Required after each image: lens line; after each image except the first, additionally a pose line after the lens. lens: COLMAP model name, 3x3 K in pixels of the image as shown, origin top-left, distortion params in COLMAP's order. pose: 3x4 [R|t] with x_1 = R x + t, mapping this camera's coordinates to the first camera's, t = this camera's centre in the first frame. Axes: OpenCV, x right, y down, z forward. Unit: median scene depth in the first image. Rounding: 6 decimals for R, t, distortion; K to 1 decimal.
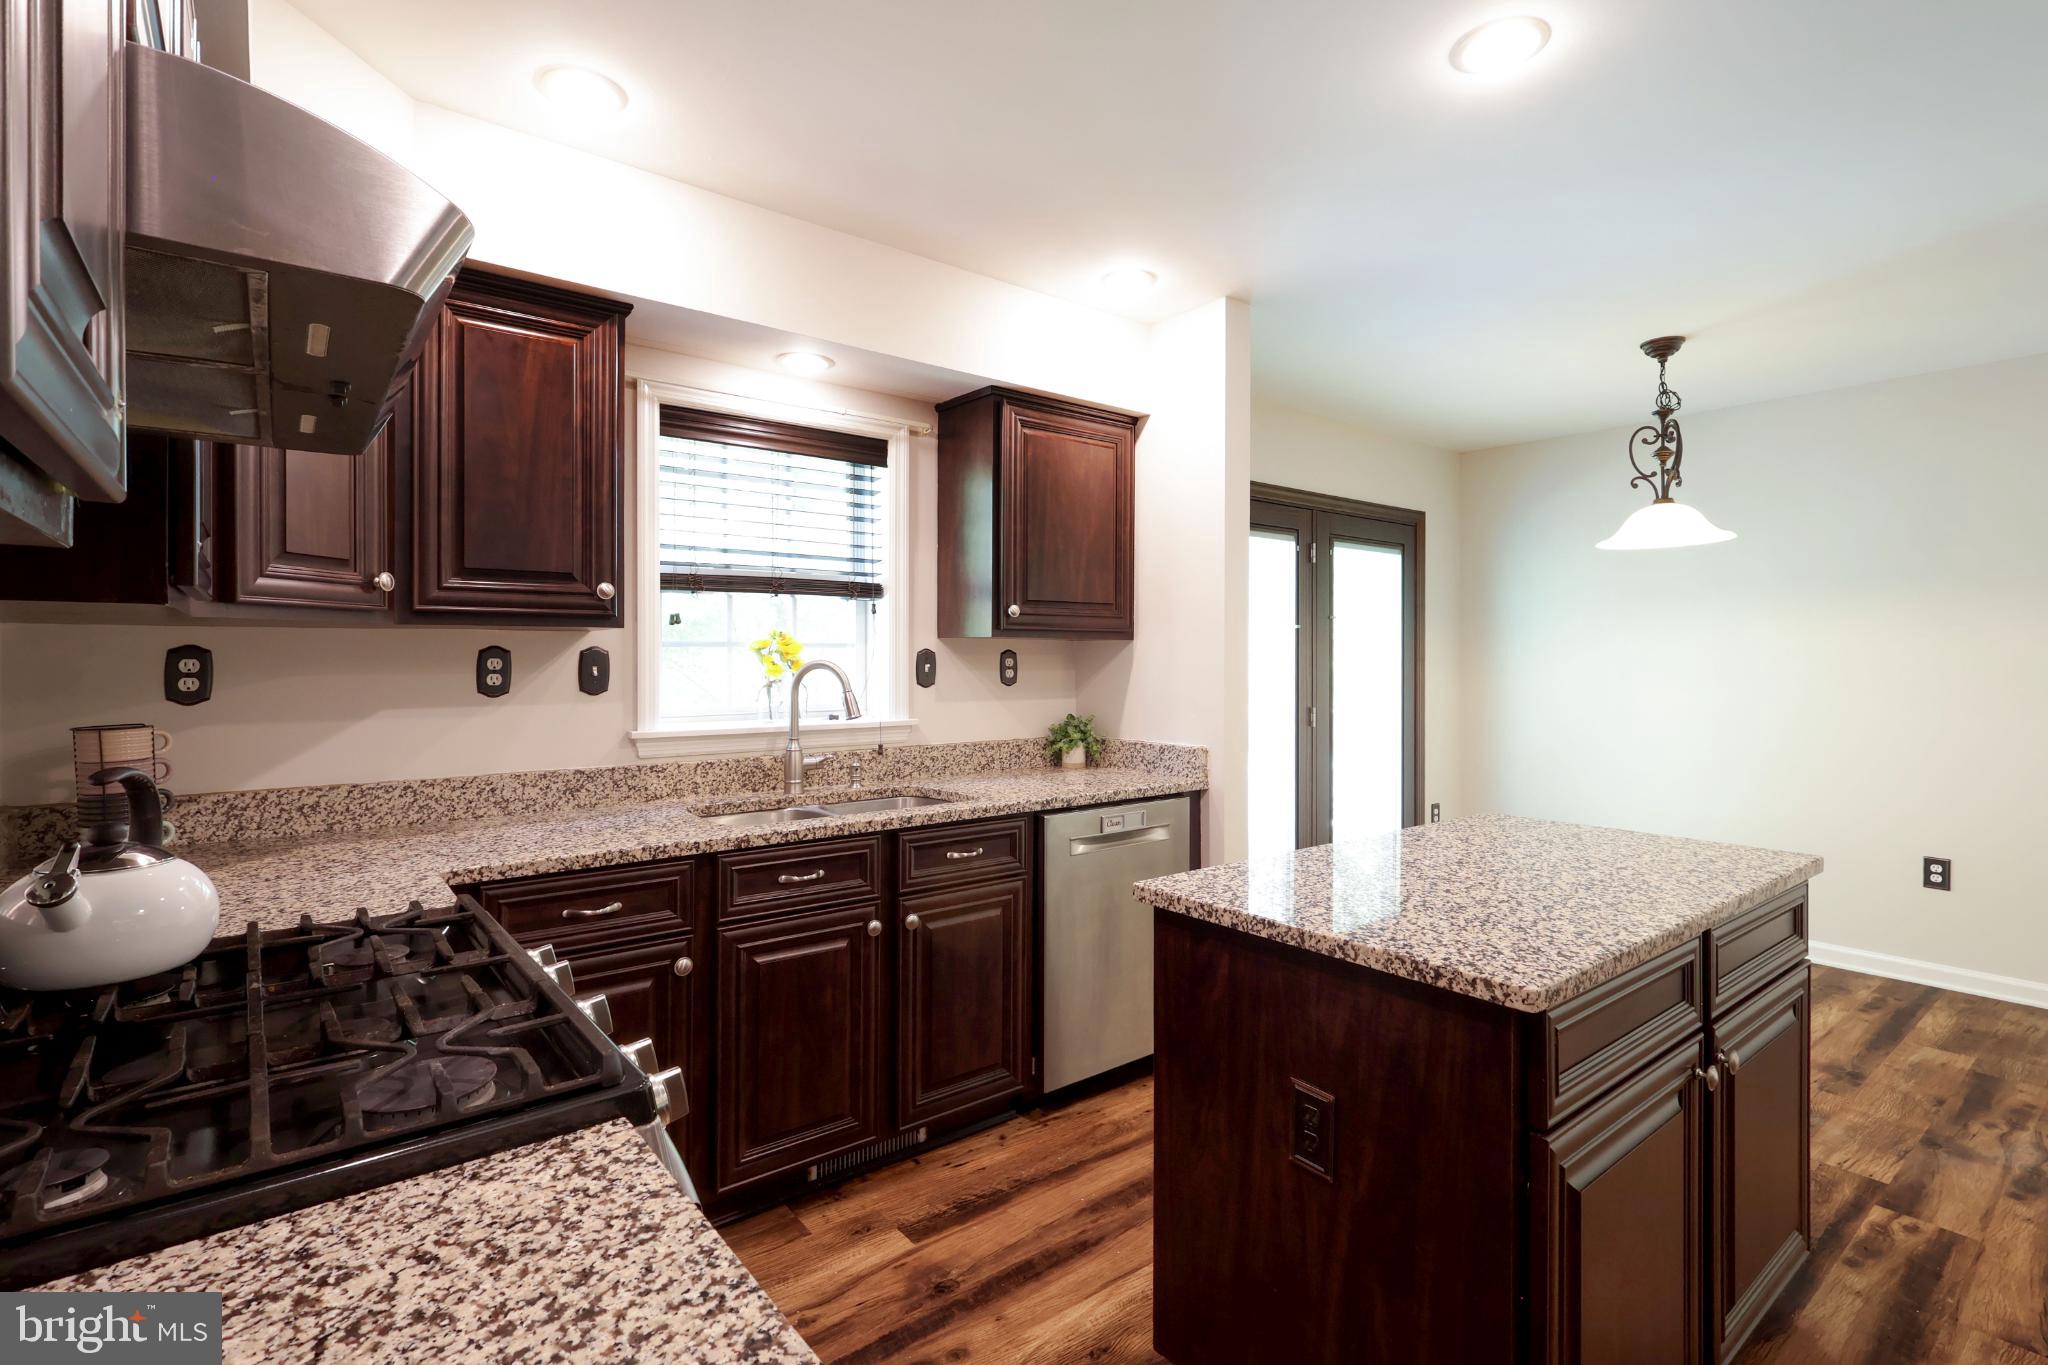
lens RADIAL K [[958.7, 0, 1029.9], [0, 958.7, 655.6], [0, 0, 1]] dist [0.000138, -0.000322]
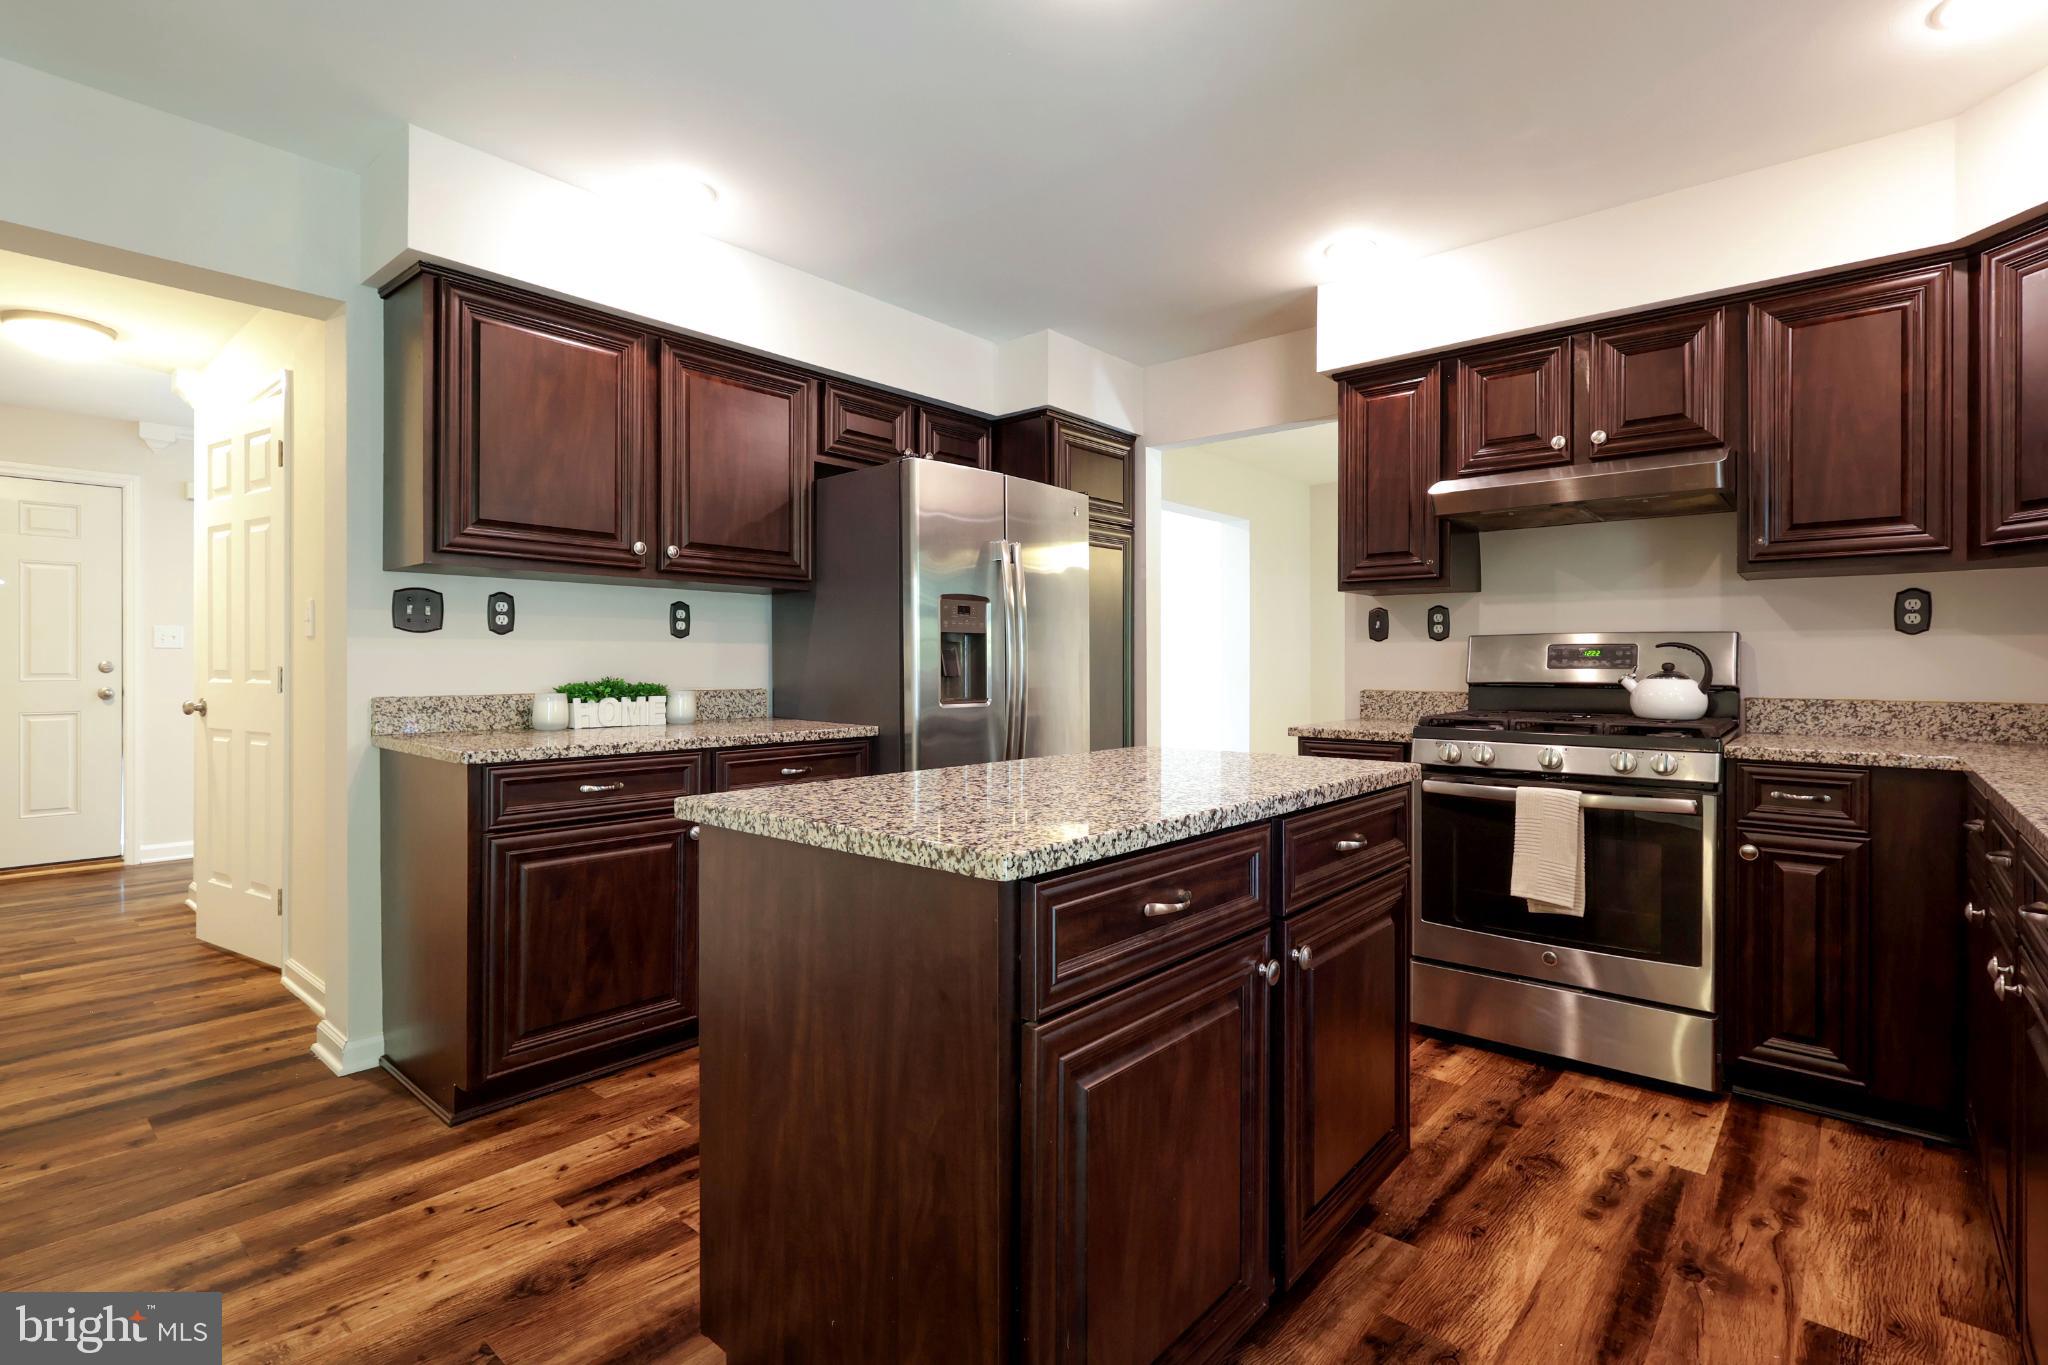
lens RADIAL K [[966.6, 0, 1031.6], [0, 966.6, 666.6], [0, 0, 1]] dist [-0.001101, 0.000698]
pose [[-0.981721, -0.002001, -0.190315, 0.455082], [-0.002316, 0.999996, 0.001436, 0.067329], [0.190311, 0.001851, -0.981722, 1.178877]]
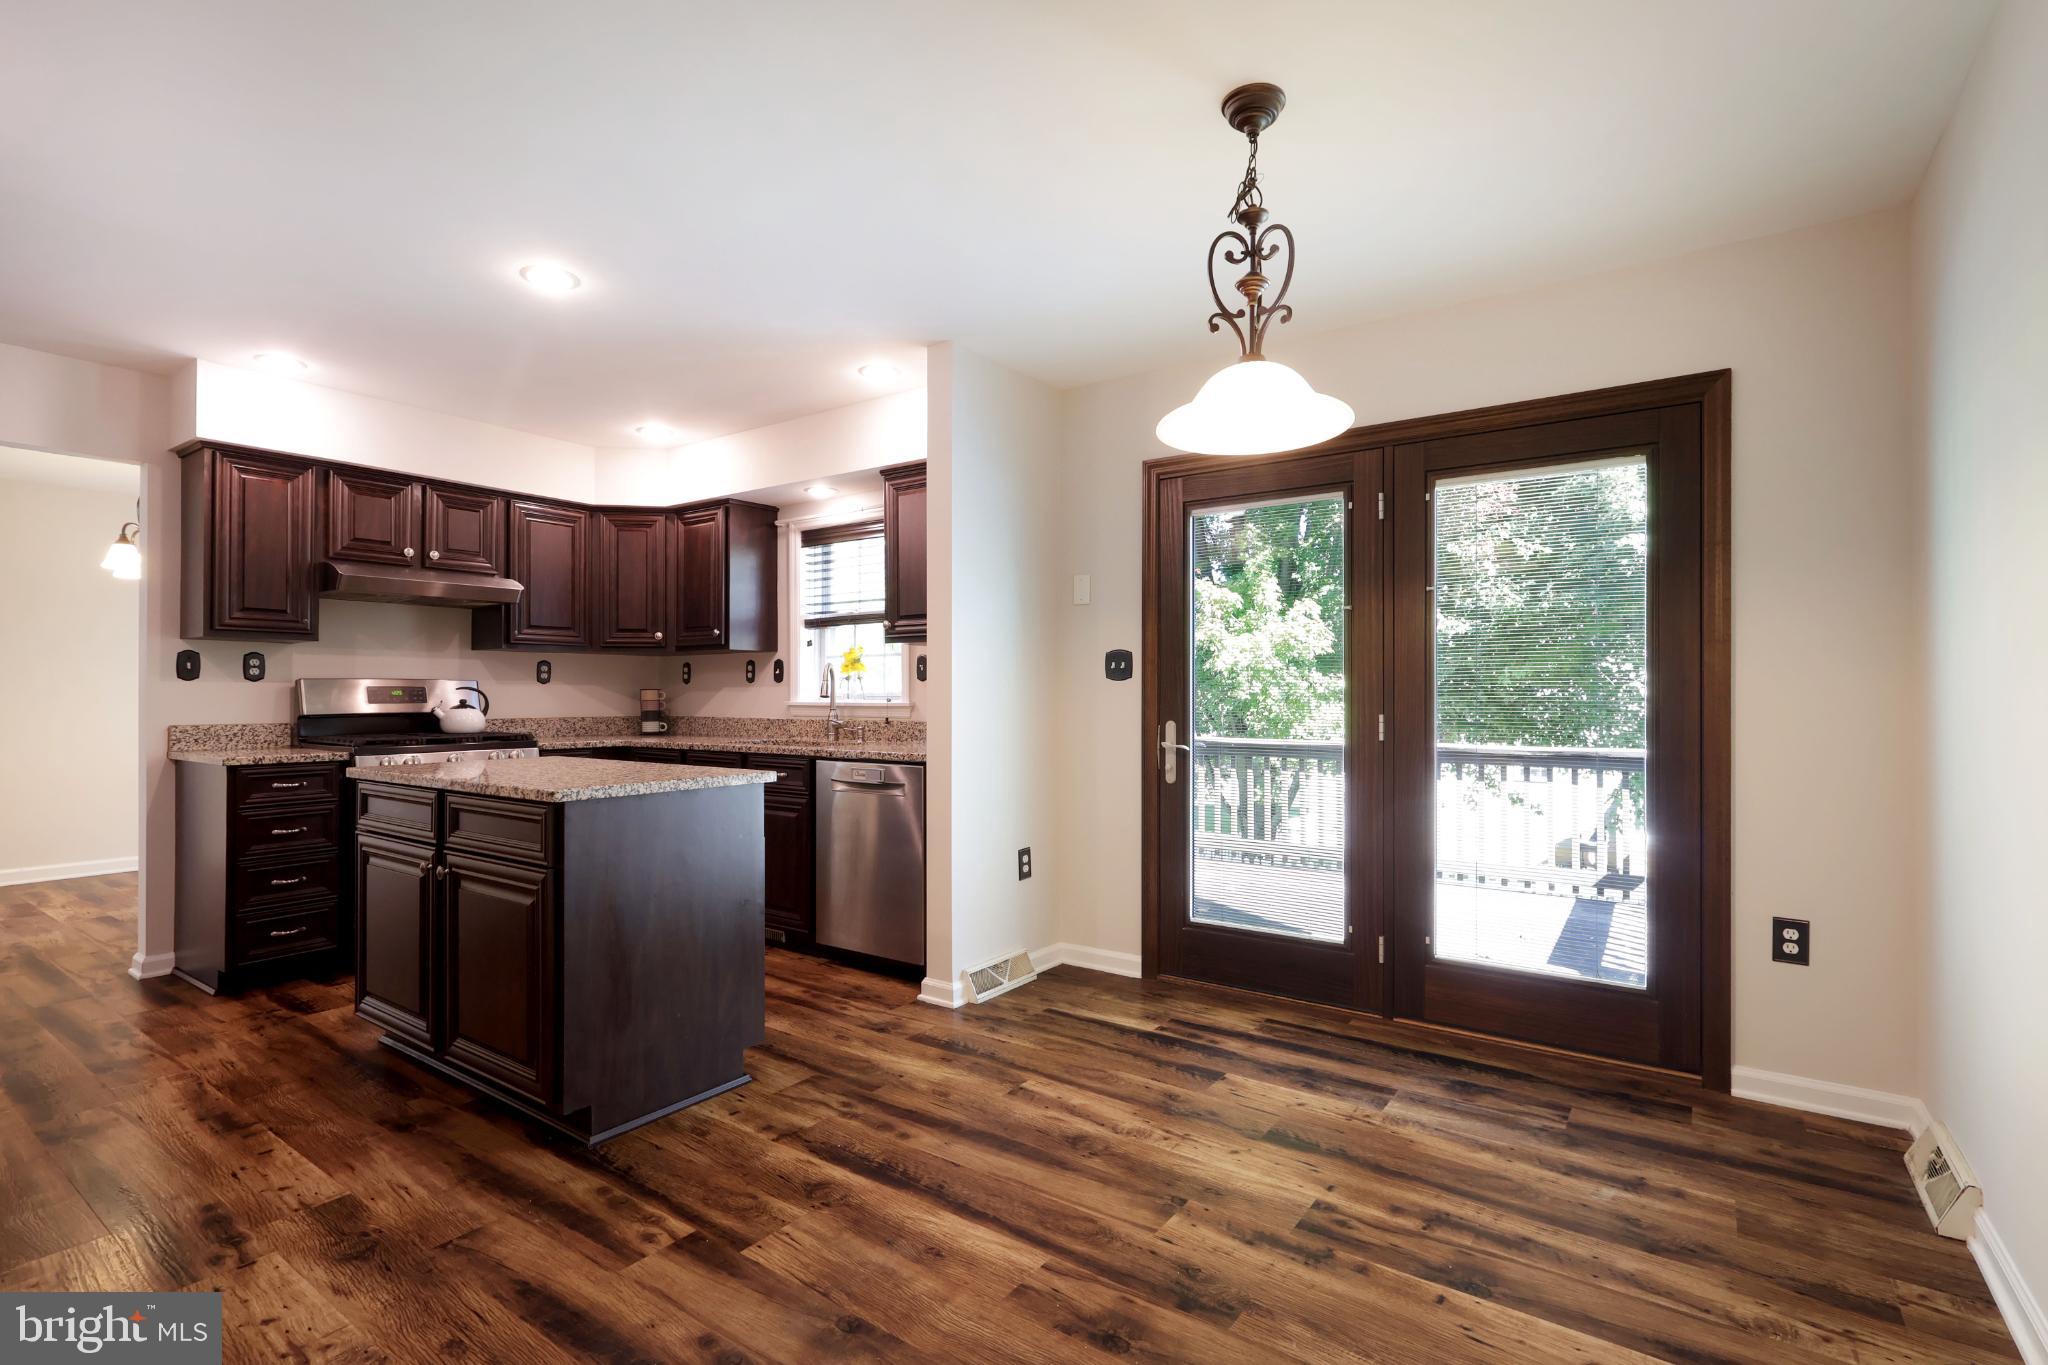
lens RADIAL K [[953.6, 0, 1026.9], [0, 953.6, 686.9], [0, 0, 1]] dist [-0.002124, 0.001325]
pose [[0.280330, -0.008684, -0.959864, 1.406948], [0.001956, 0.999962, -0.008476, 0.058471], [0.959902, 0.000499, 0.280336, 0.807192]]
